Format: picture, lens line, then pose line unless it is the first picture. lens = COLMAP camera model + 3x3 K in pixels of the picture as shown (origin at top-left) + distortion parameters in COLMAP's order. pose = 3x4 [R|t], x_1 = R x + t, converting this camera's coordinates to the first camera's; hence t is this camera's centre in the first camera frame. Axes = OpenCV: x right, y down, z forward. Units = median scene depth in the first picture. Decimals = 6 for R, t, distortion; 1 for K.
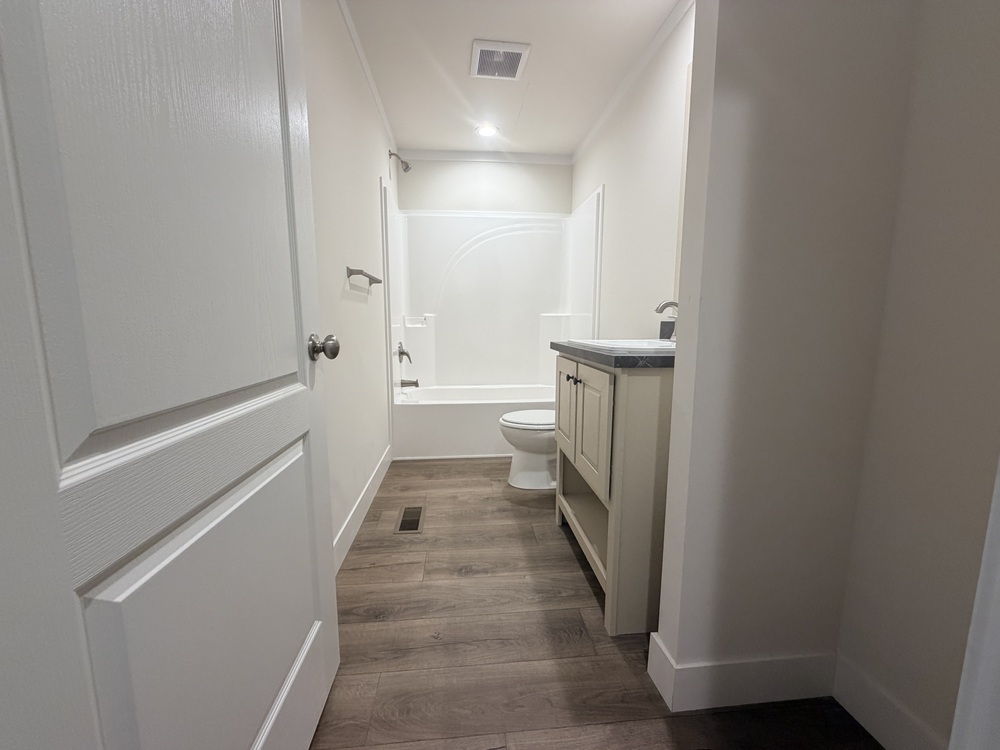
lens RADIAL K [[396.9, 0, 495.9], [0, 396.9, 375.5], [0, 0, 1]] dist [-0.002254, 0.000173]
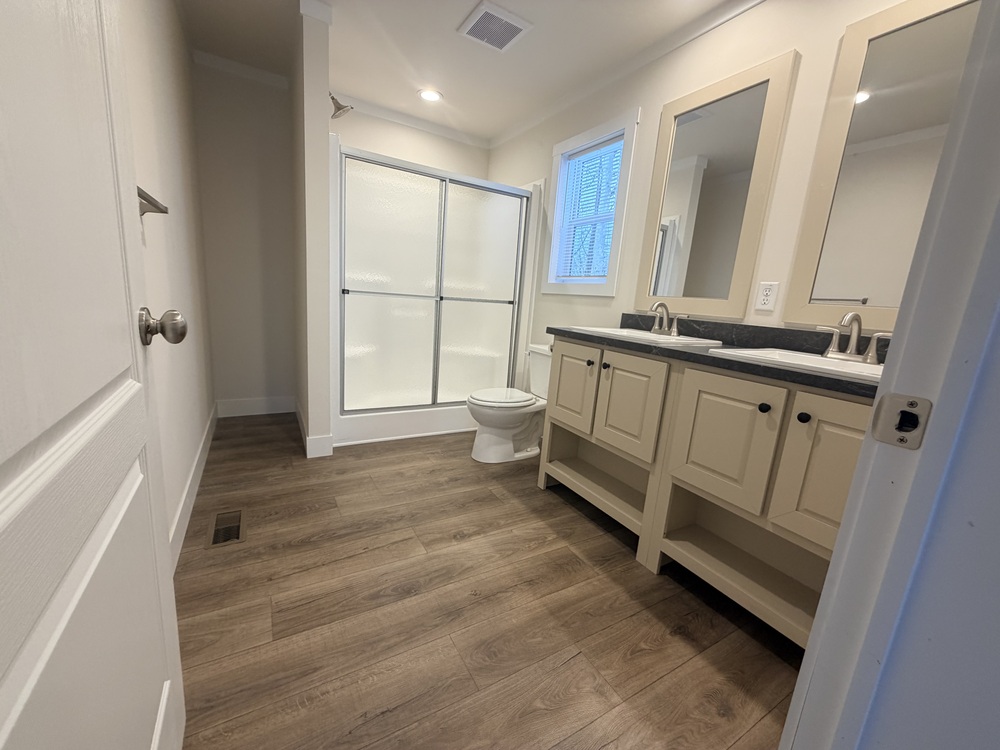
lens RADIAL K [[396.9, 0, 495.9], [0, 396.9, 375.5], [0, 0, 1]] dist [-0.002254, 0.000173]
pose [[0.904408, -0.017651, 0.426304, -0.459286], [-0.015930, 0.997050, 0.075080, -0.029901], [-0.426372, -0.074694, 0.901459, 0.014645]]
